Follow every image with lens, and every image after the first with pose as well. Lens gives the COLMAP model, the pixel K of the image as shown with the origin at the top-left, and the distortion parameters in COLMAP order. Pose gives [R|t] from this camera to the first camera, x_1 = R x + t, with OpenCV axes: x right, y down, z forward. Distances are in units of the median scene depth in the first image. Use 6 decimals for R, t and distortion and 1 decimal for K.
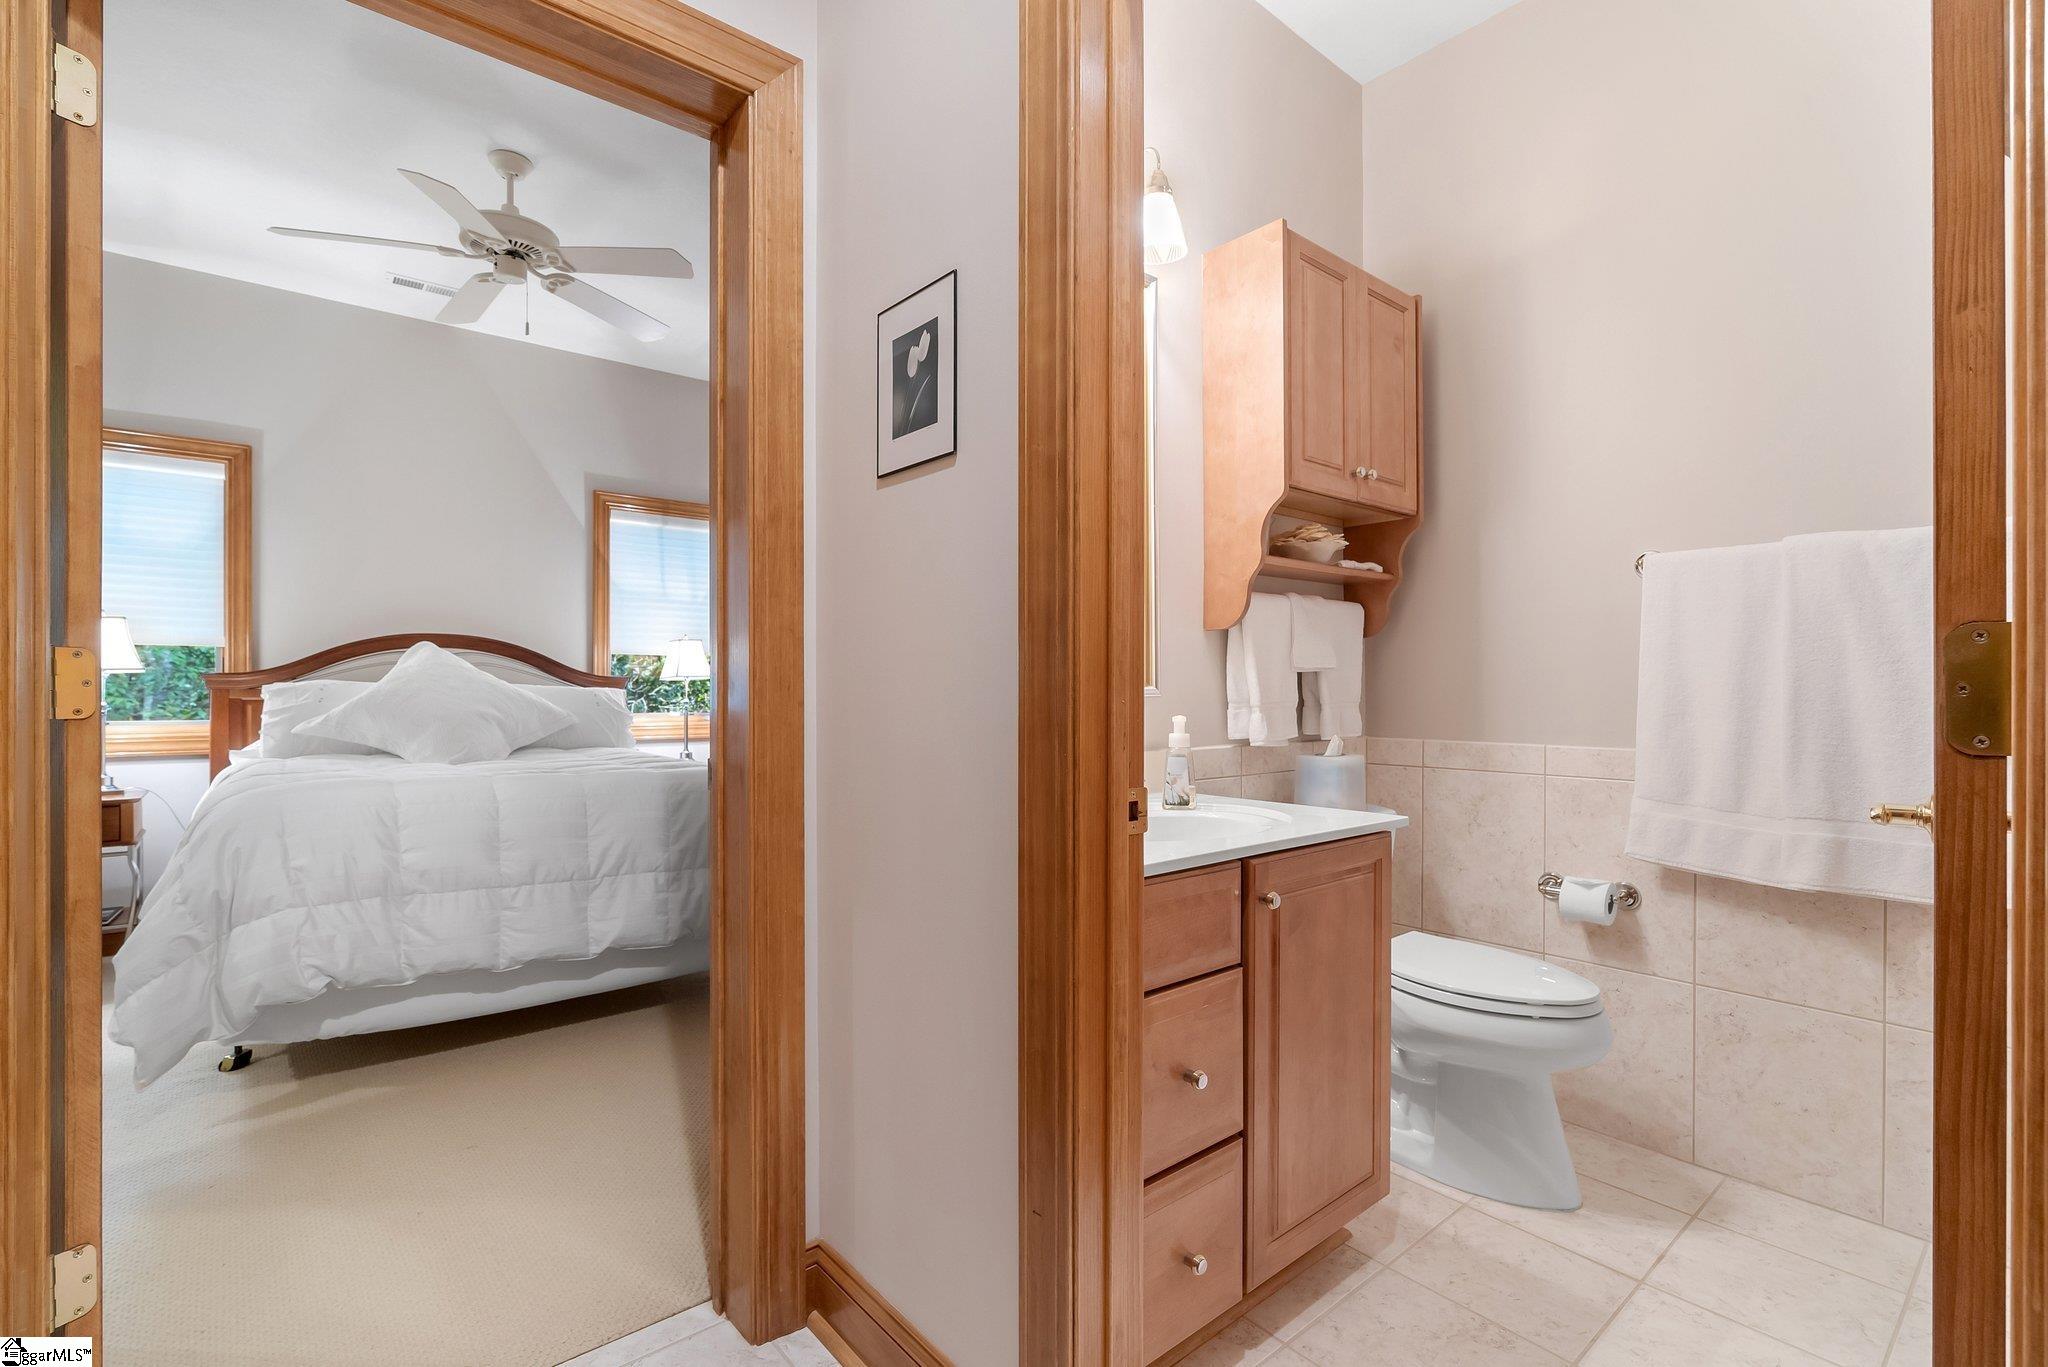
lens RADIAL K [[931.5, 0, 1018.2], [0, 931.5, 685.1], [0, 0, 1]] dist [-0.001617, 0.002114]
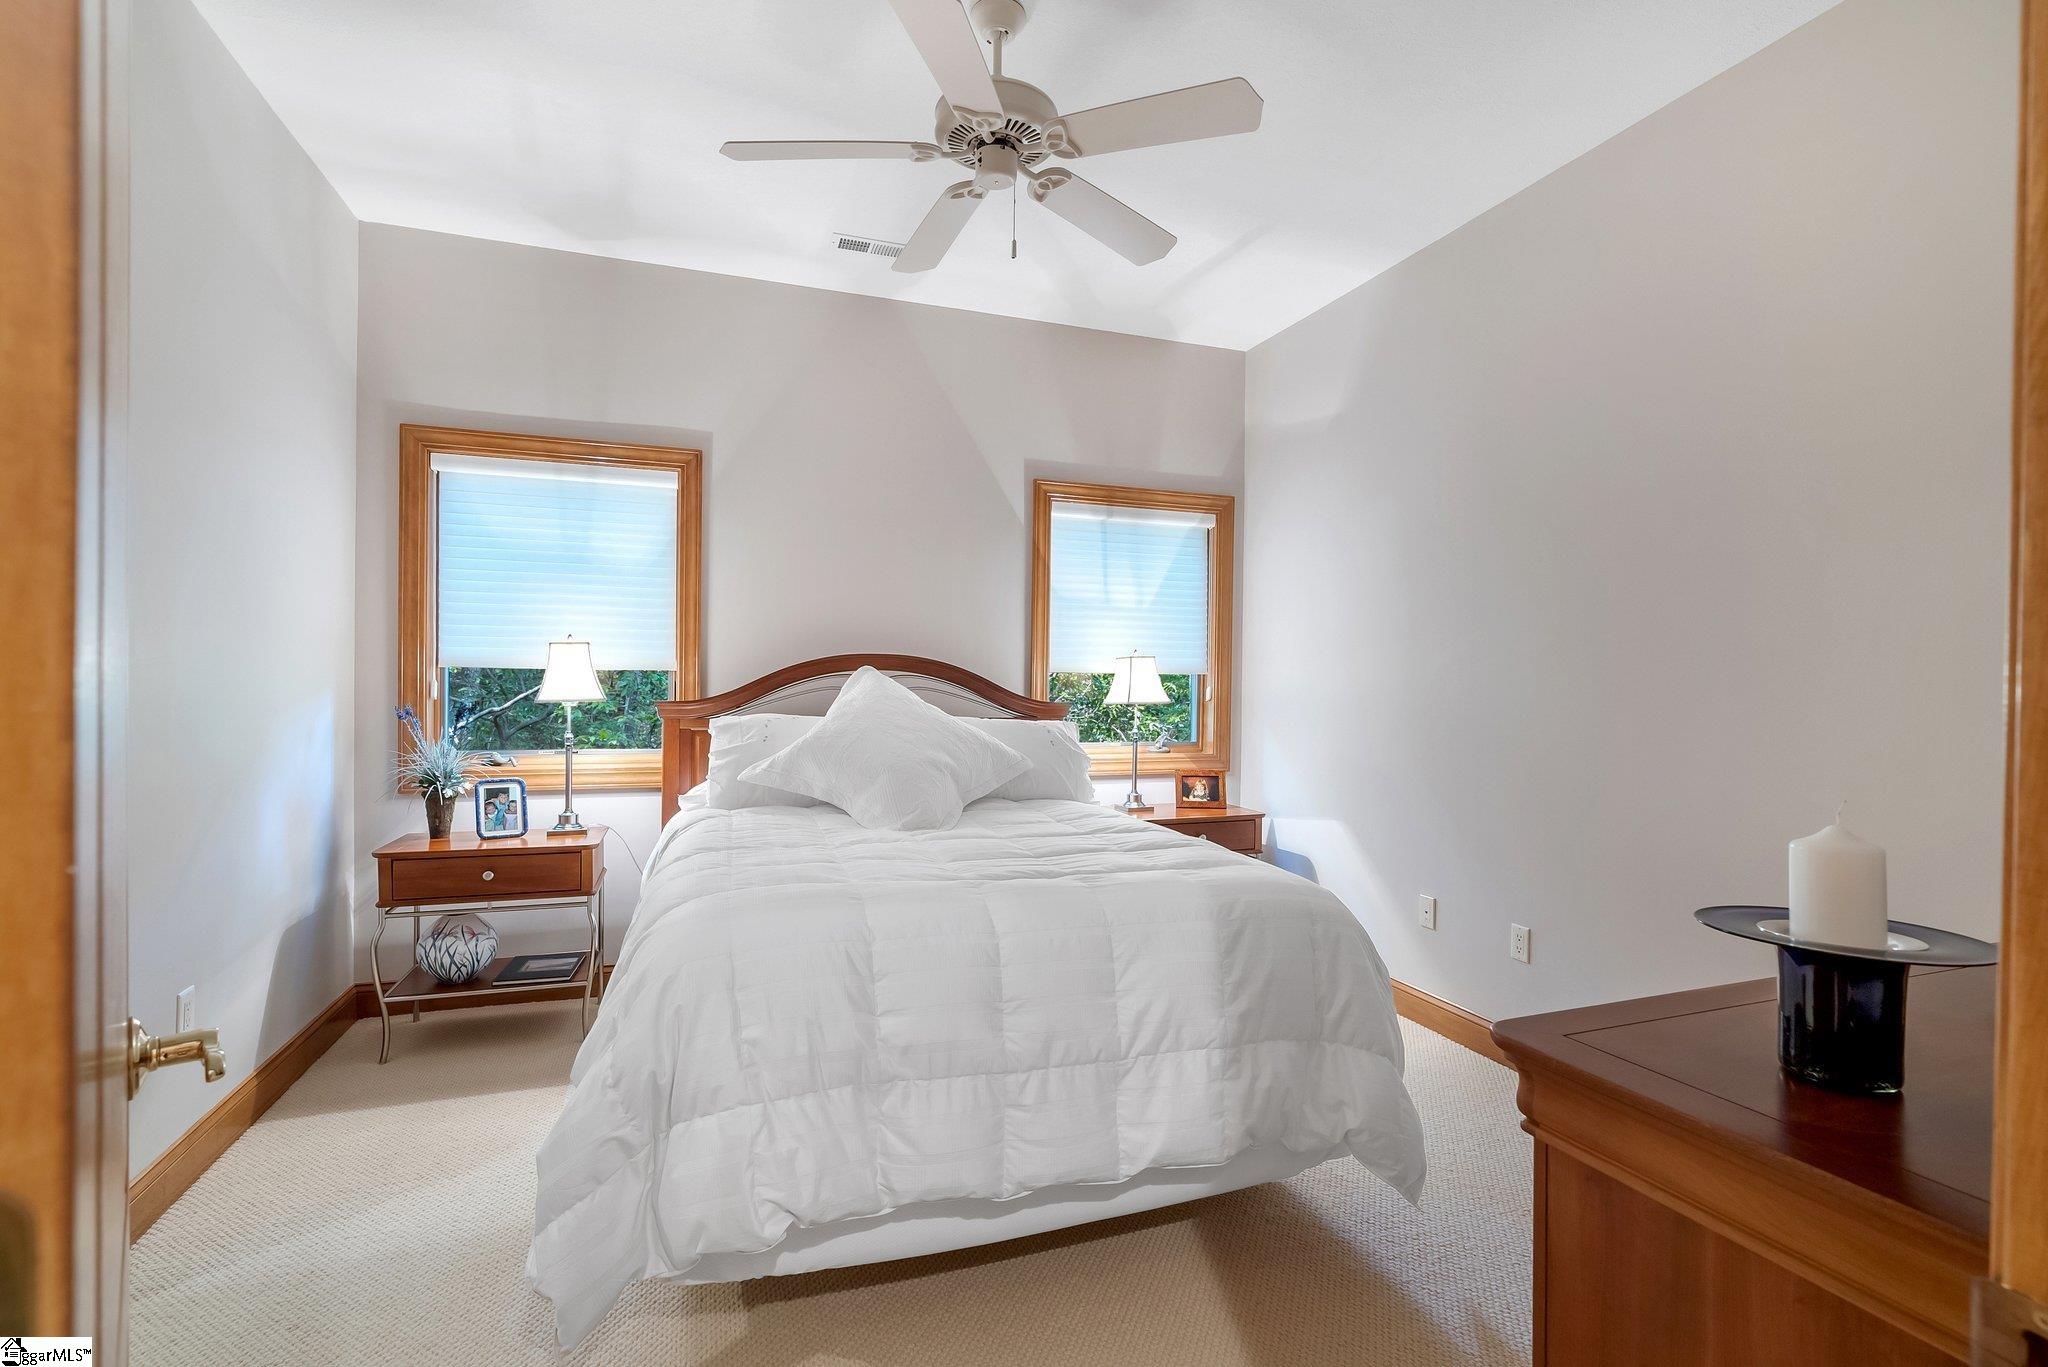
lens RADIAL K [[931.5, 0, 1029.7], [0, 931.5, 676.9], [0, 0, 1]] dist [-0.001617, 0.002114]
pose [[0.939221, 0.010437, -0.343154, -0.250686], [-0.009000, 0.999943, 0.005779, -0.052750], [0.343195, -0.002339, 0.939261, 0.307900]]
